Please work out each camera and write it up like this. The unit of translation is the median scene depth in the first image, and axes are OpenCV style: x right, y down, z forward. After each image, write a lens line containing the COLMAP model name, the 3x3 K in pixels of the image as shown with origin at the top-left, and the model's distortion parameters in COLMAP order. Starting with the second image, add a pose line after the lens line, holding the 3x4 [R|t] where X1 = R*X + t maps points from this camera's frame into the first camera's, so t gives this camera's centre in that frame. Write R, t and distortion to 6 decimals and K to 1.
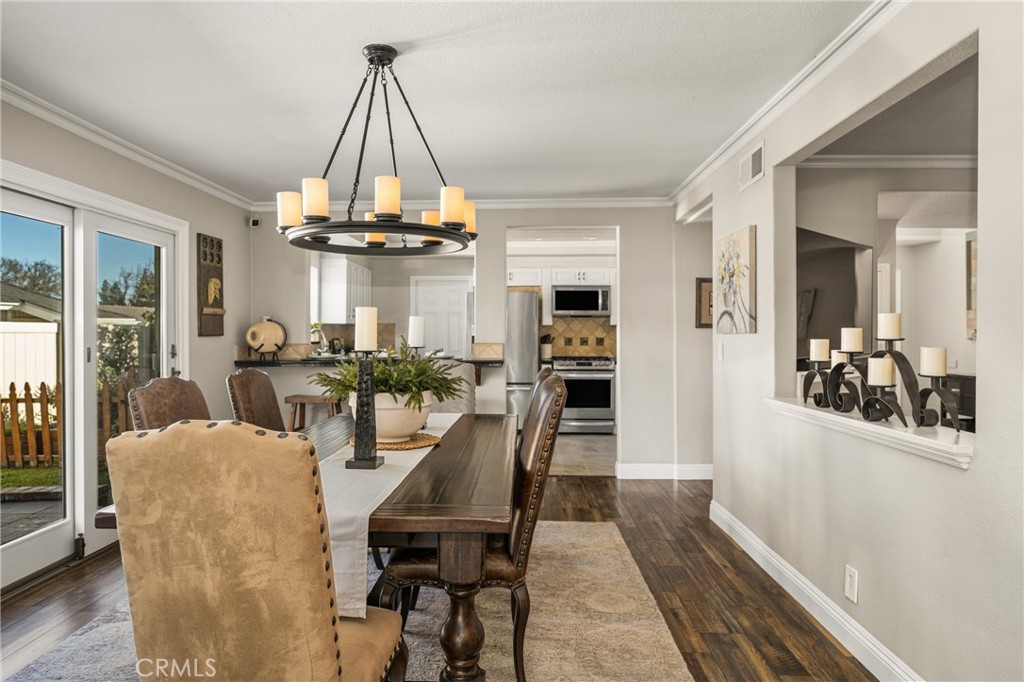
lens RADIAL K [[640.4, 0, 508.9], [0, 640.4, 341.0], [0, 0, 1]] dist [-0.023609, -0.000834]
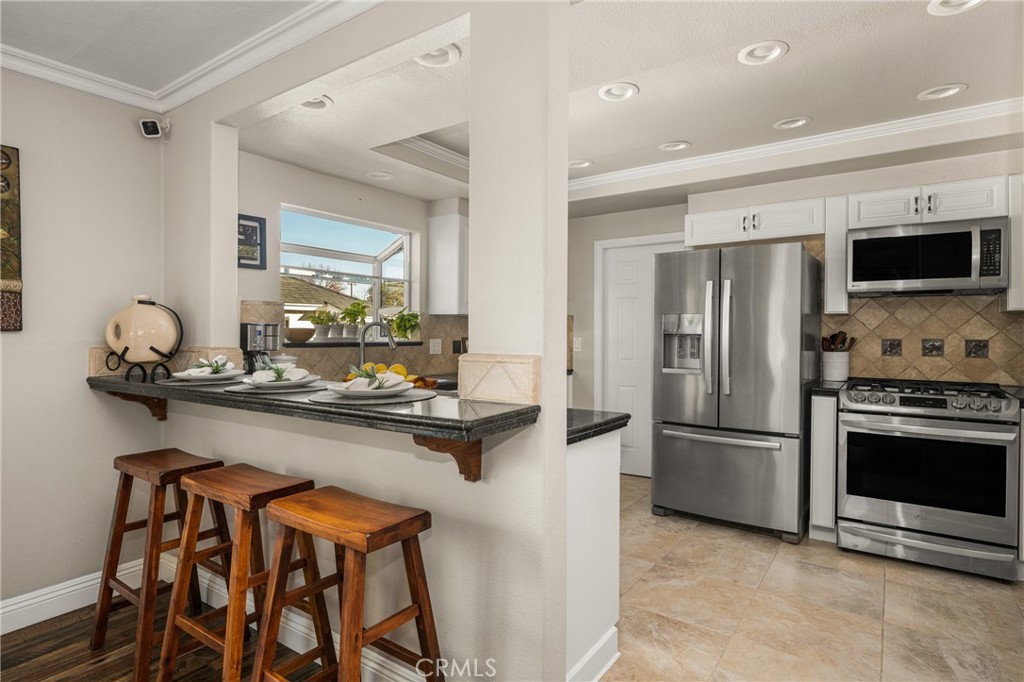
lens RADIAL K [[544.7, 0, 517.0], [0, 544.7, 338.1], [0, 0, 1]] dist [-0.000564, -0.000059]
pose [[0.830897, 0.008285, -0.556365, 0.090138], [-0.009304, 0.999956, 0.000995, -0.004146], [0.556349, 0.004350, 0.830938, 0.524378]]
